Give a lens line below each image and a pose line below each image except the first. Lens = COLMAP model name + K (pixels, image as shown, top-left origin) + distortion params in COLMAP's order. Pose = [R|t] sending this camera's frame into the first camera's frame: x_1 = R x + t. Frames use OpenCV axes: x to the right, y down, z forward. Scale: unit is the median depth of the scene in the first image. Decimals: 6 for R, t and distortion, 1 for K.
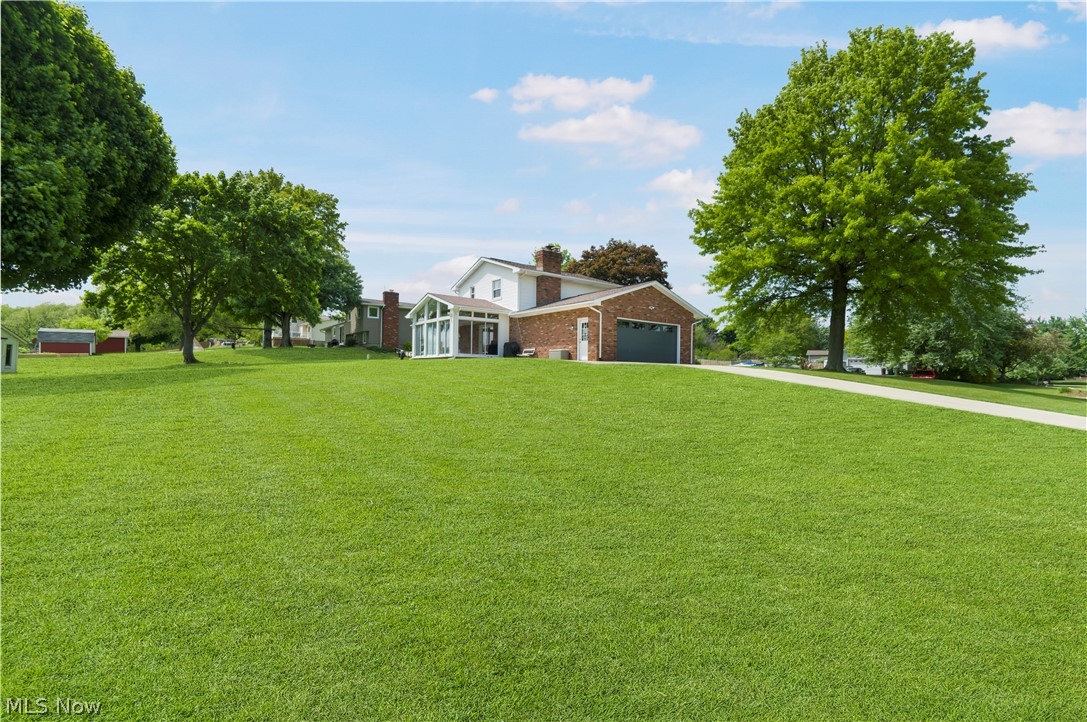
lens RADIAL K [[499.0, 0, 543.5], [0, 499.0, 361.0], [0, 0, 1]] dist [0.001573, 0.000205]
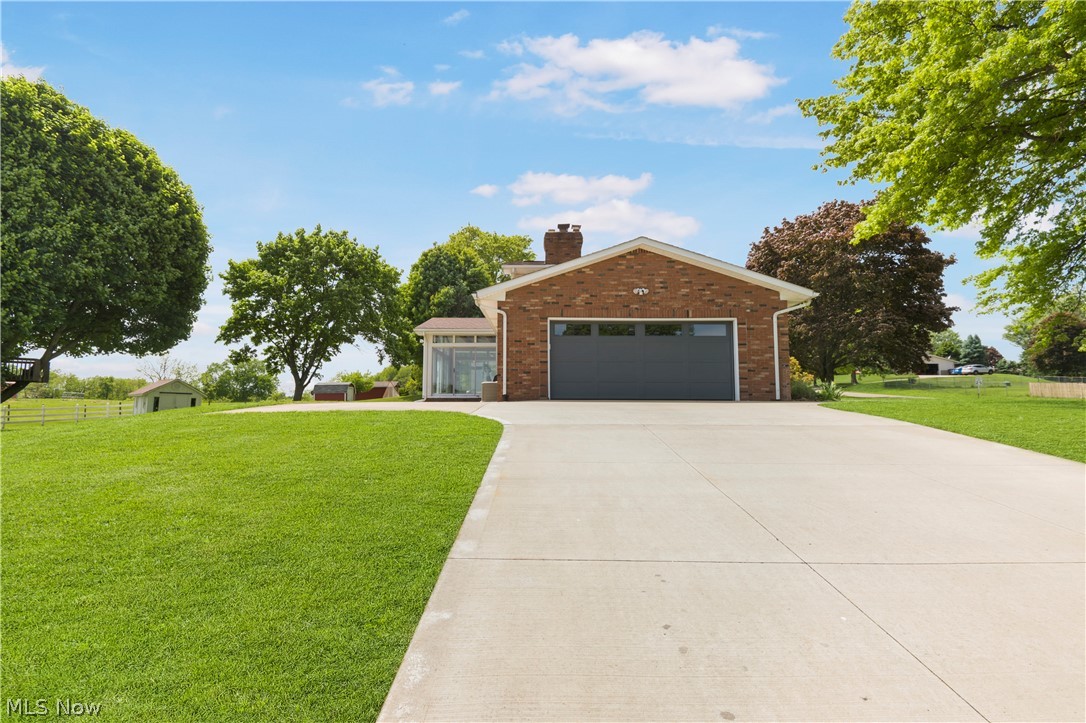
lens RADIAL K [[500.7, 0, 543.0], [0, 500.7, 361.5], [0, 0, 1]] dist [-0.002902, -0.000510]
pose [[0.772422, -0.070982, -0.631130, 0.461409], [0.023799, 0.996272, -0.082922, 0.003859], [0.634663, 0.049030, 0.771232, 0.560027]]
